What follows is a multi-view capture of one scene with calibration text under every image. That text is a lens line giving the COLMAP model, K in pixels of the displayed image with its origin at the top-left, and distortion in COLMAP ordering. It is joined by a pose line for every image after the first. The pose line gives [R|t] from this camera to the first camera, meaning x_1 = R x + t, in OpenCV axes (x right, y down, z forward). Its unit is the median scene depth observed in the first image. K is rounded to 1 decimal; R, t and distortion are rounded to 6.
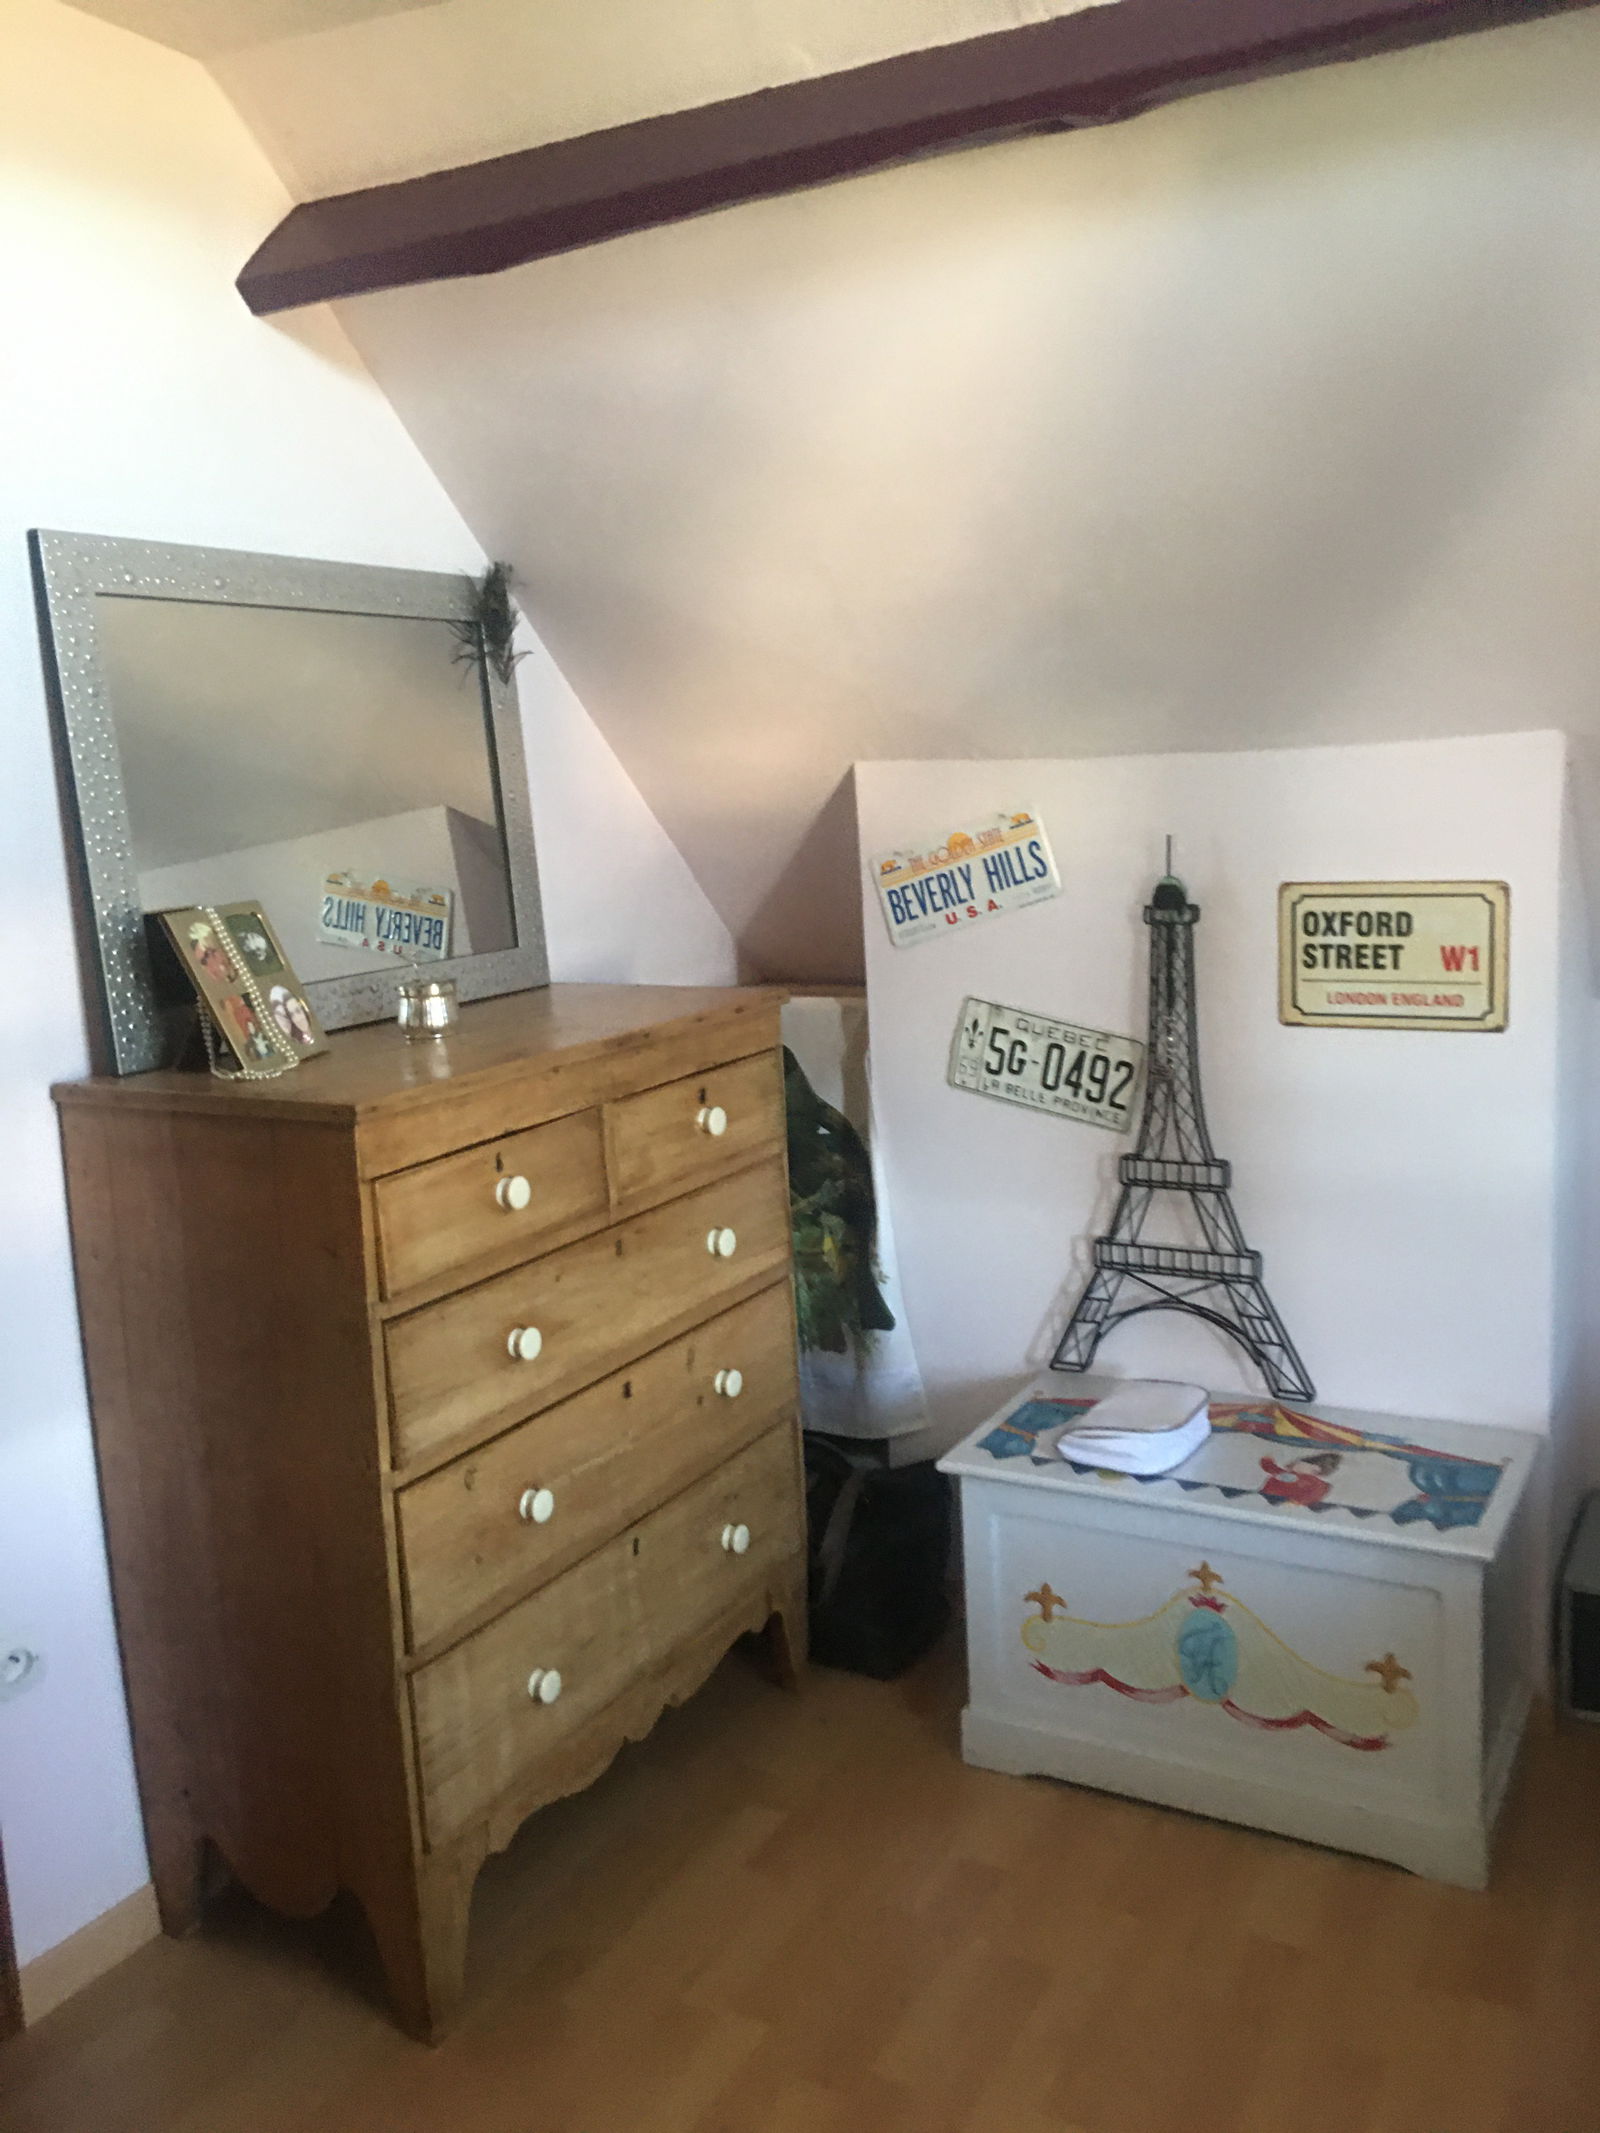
lens RADIAL K [[1804.2, 0, 807.5], [0, 1804.2, 1054.8], [0, 0, 1]] dist [0.036515, -0.035073]
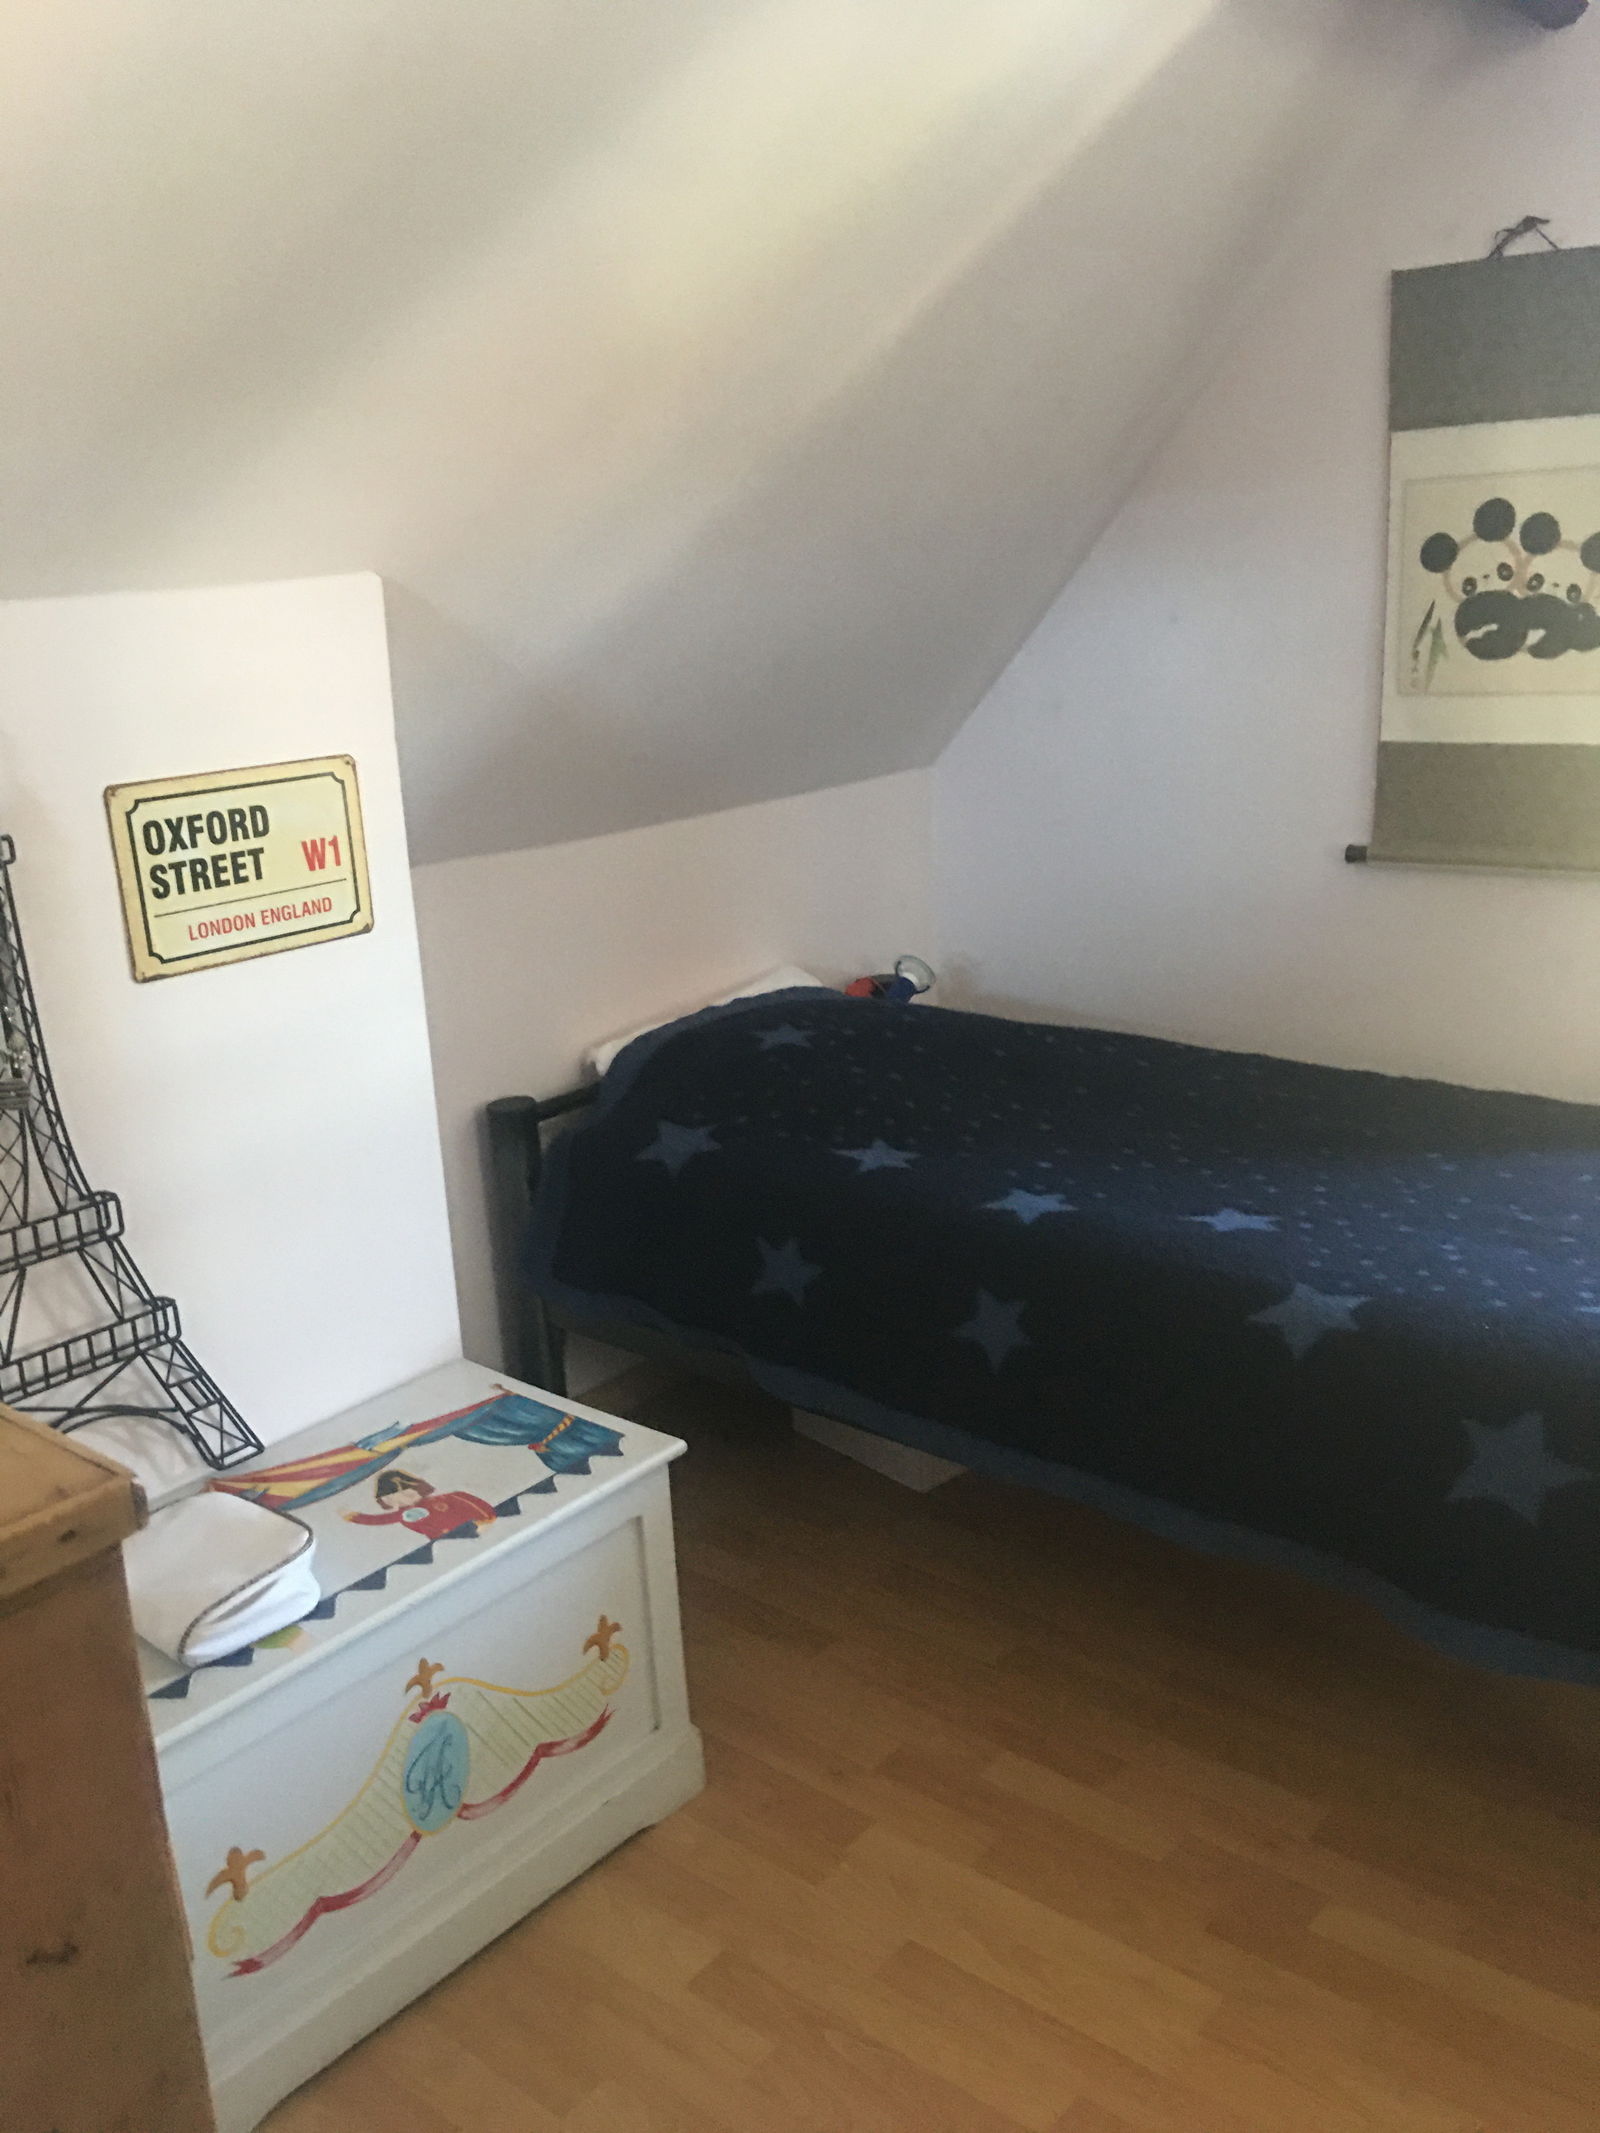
lens RADIAL K [[1804.2, 0, 806.4], [0, 1804.2, 1084.0], [0, 0, 1]] dist [0.036515, -0.035073]
pose [[0.191882, -0.232032, 0.953594, -0.404811], [0.213696, 0.958214, 0.190156, -0.060806], [-0.957870, 0.167291, 0.233449, 0.597760]]
